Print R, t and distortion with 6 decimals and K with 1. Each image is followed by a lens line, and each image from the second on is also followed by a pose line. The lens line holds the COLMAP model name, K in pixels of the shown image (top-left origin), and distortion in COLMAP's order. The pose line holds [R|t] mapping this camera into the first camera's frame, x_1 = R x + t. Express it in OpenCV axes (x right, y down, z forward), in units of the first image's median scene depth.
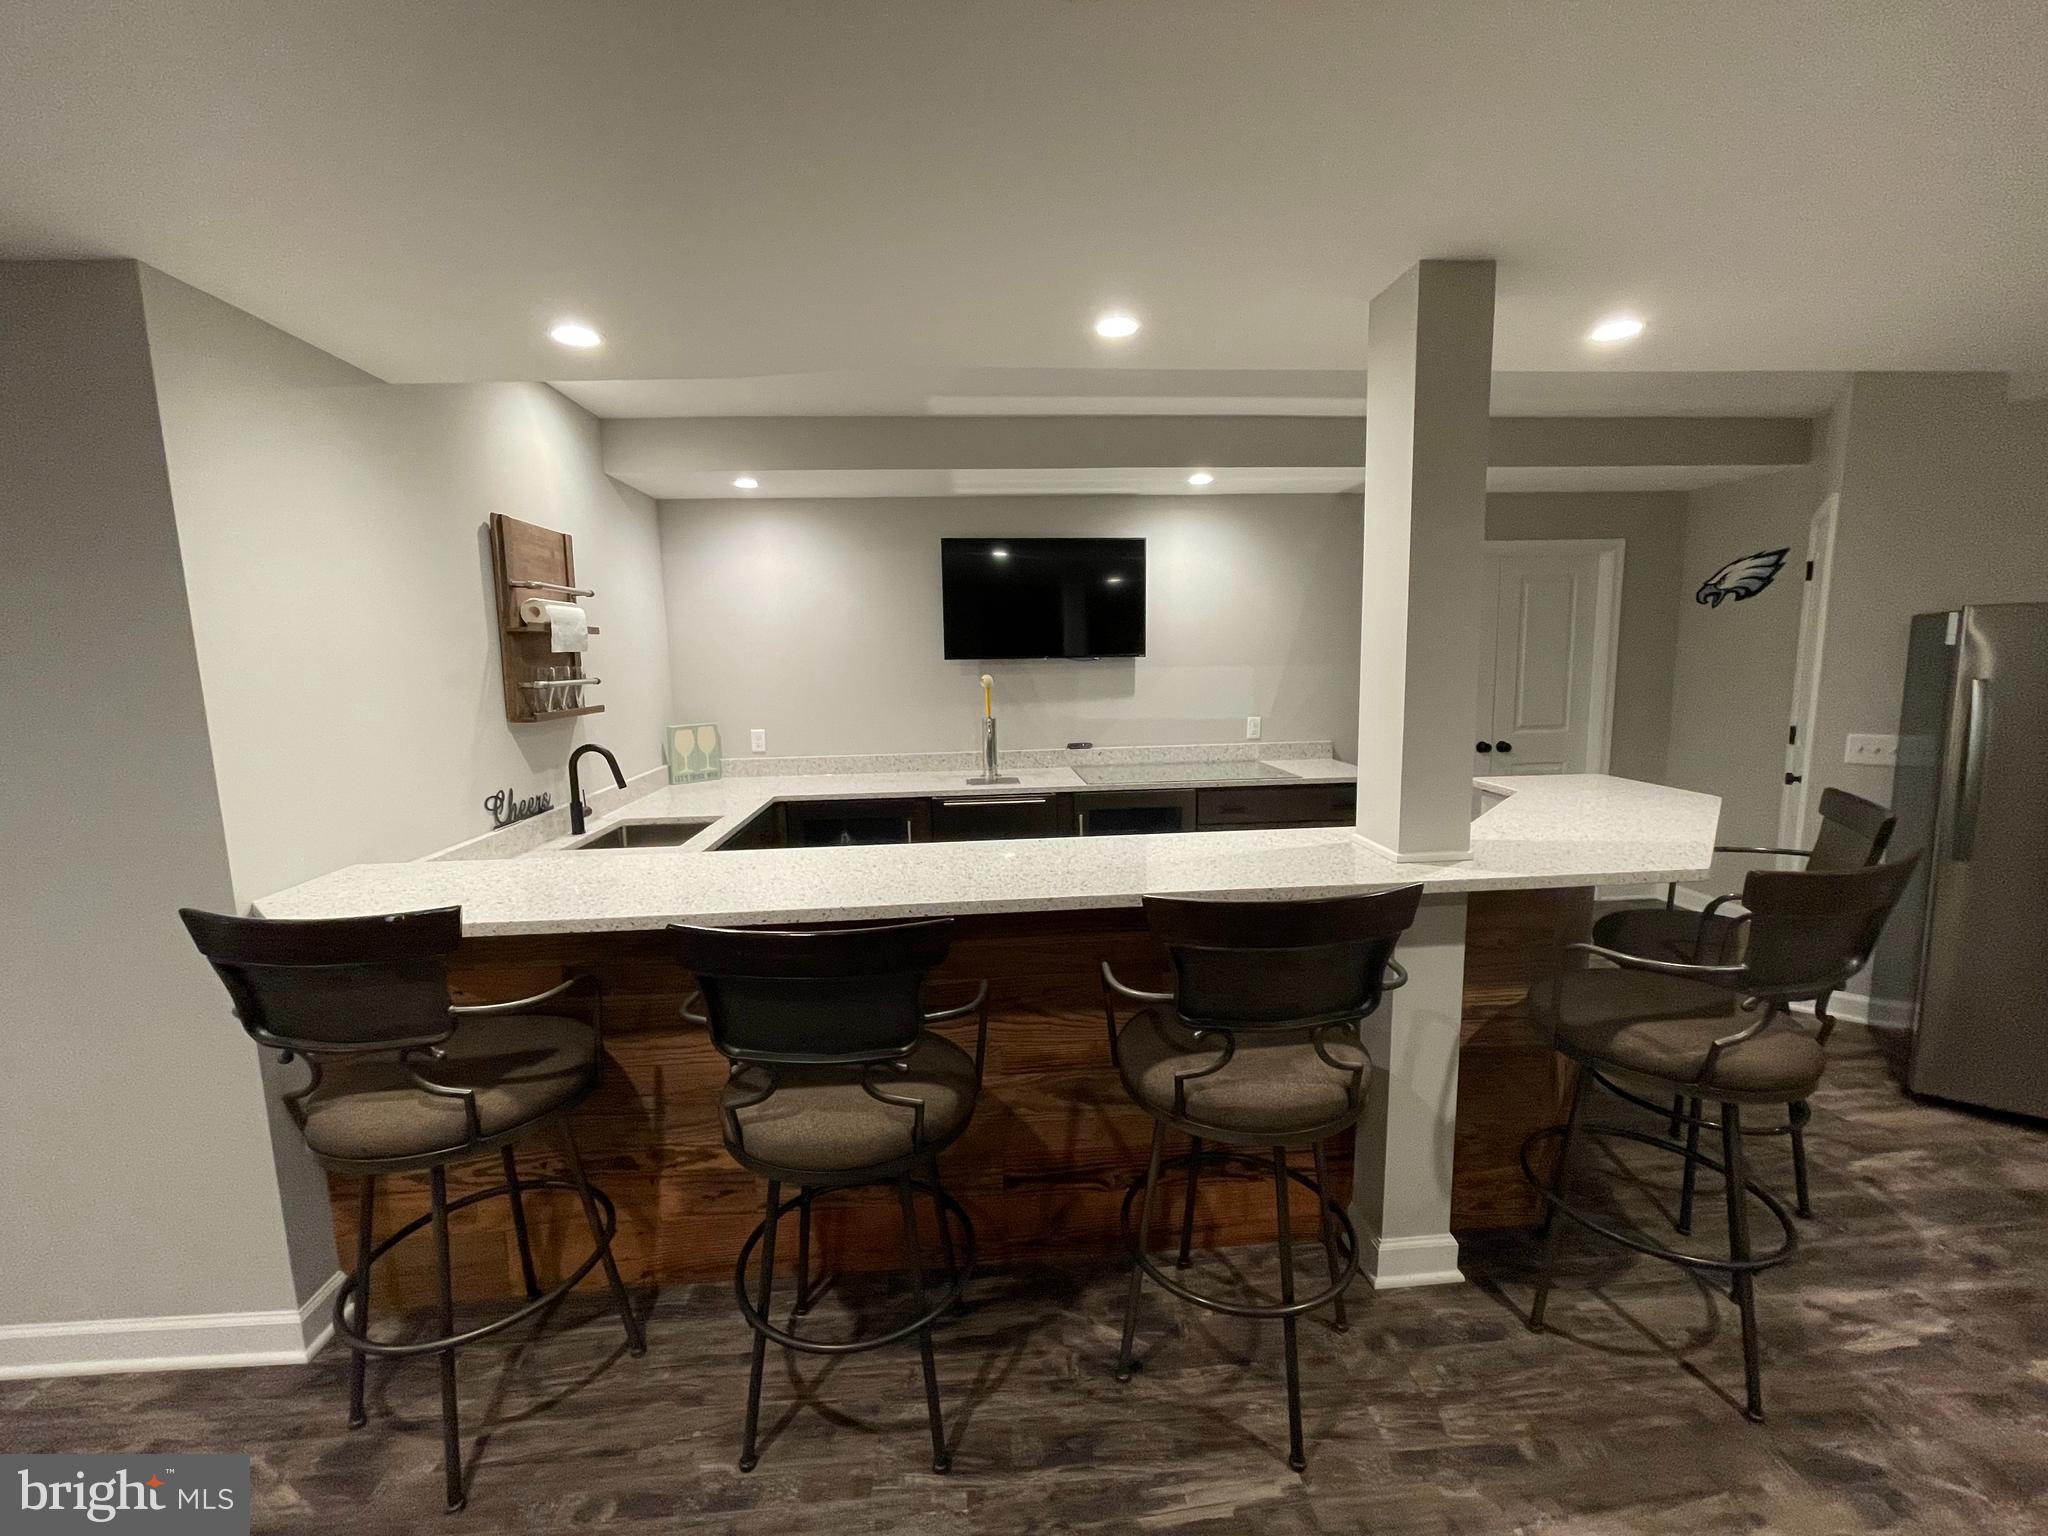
lens RADIAL K [[810.6, 0, 1027.0], [0, 810.6, 754.4], [0, 0, 1]] dist [-0.000457, 0.000021]
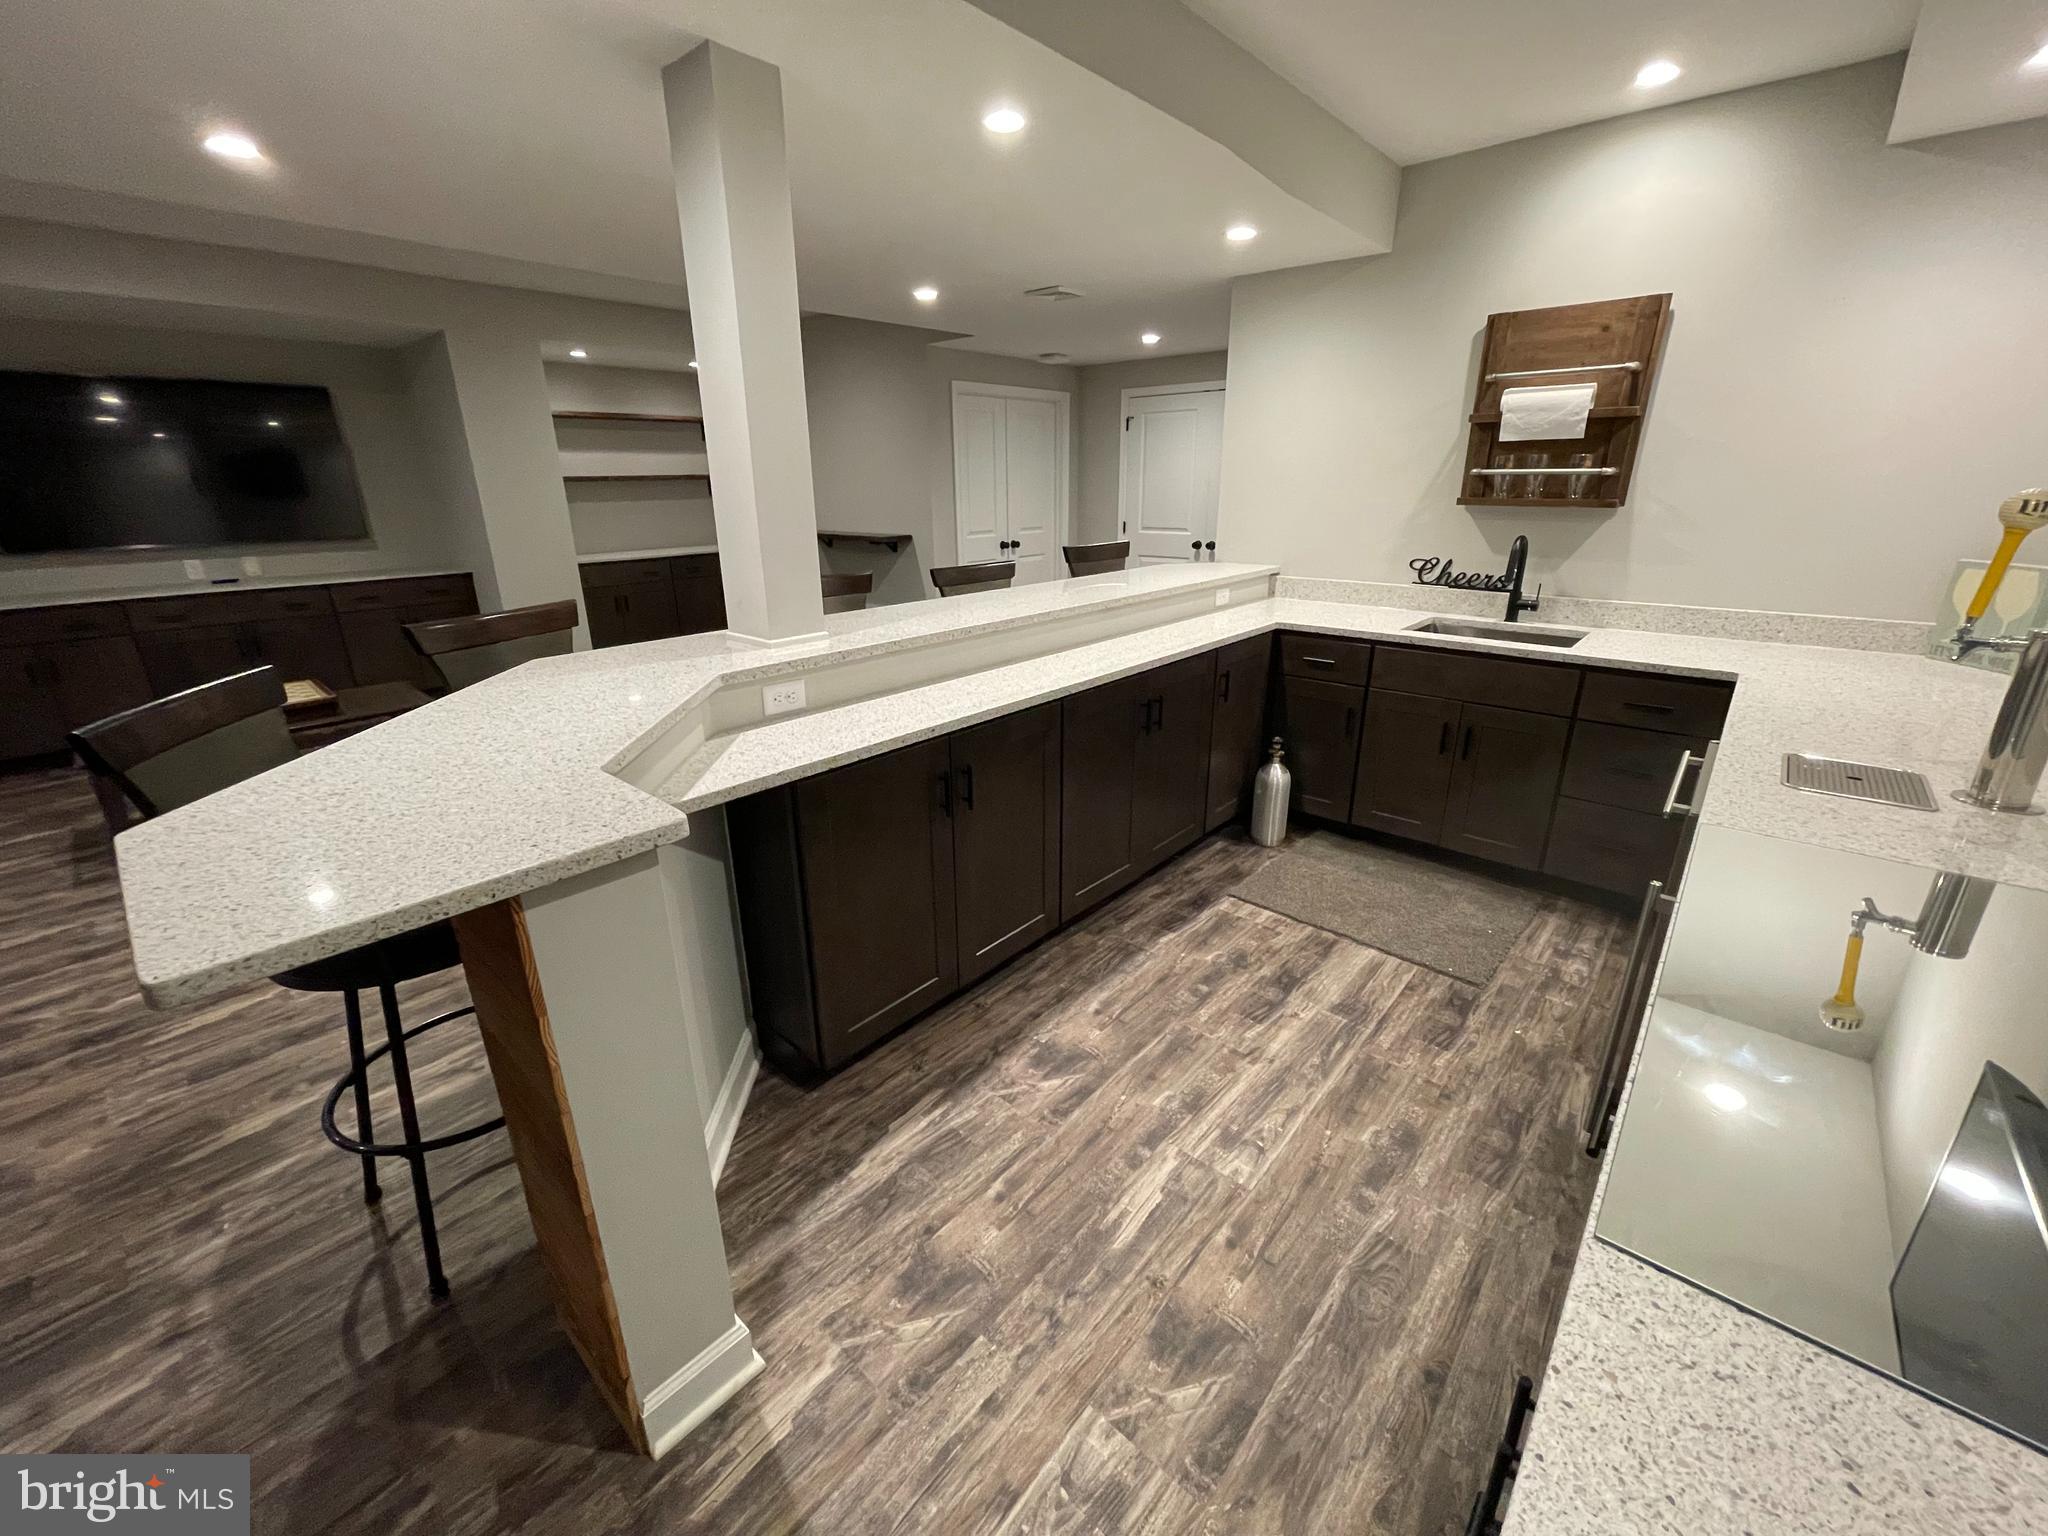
lens RADIAL K [[810.6, 0, 1022.2], [0, 810.6, 753.7], [0, 0, 1]] dist [-0.000457, 0.000021]
pose [[-0.715399, 0.255141, -0.650467, 0.446335], [-0.059907, 0.905120, 0.420913, -0.106675], [0.696143, 0.340089, -0.632238, 0.894807]]
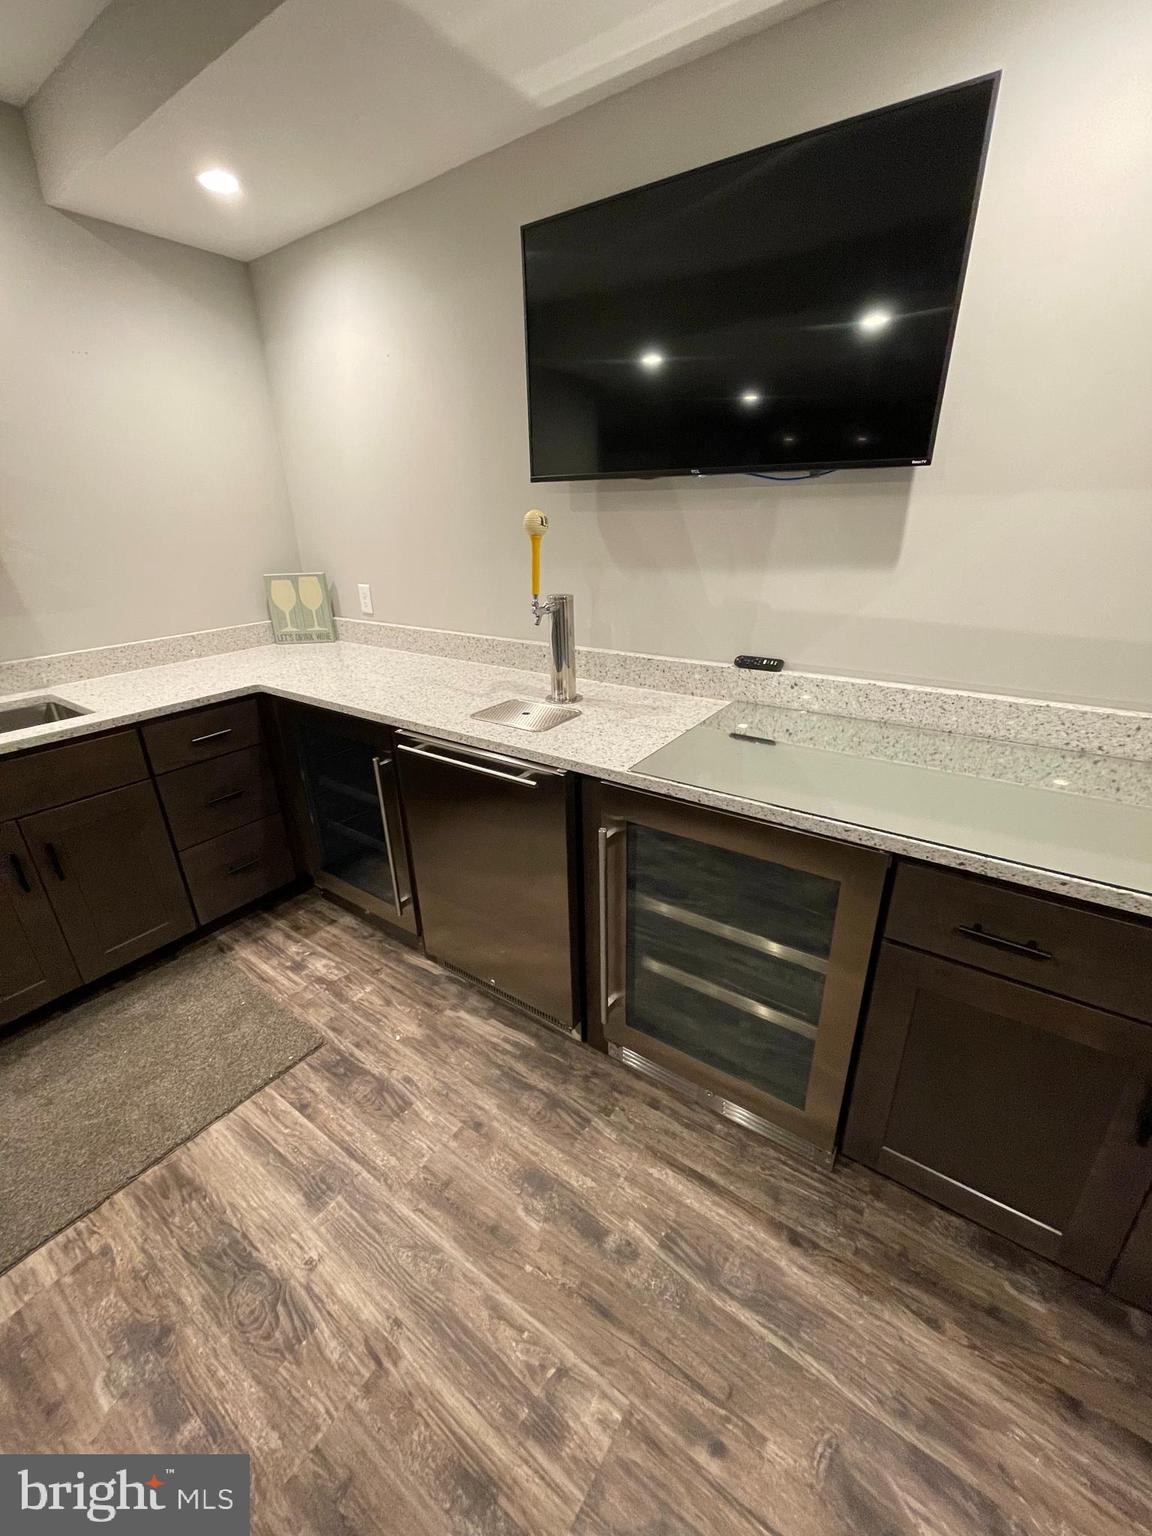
lens RADIAL K [[607.9, 0, 574.5], [0, 607.9, 776.3], [0, 0, 1]] dist [-0.000457, 0.000021]
pose [[0.772970, 0.257200, -0.579970, 0.227942], [-0.075102, 0.944808, 0.318901, -0.060016], [0.629982, -0.202944, 0.749624, 0.659965]]
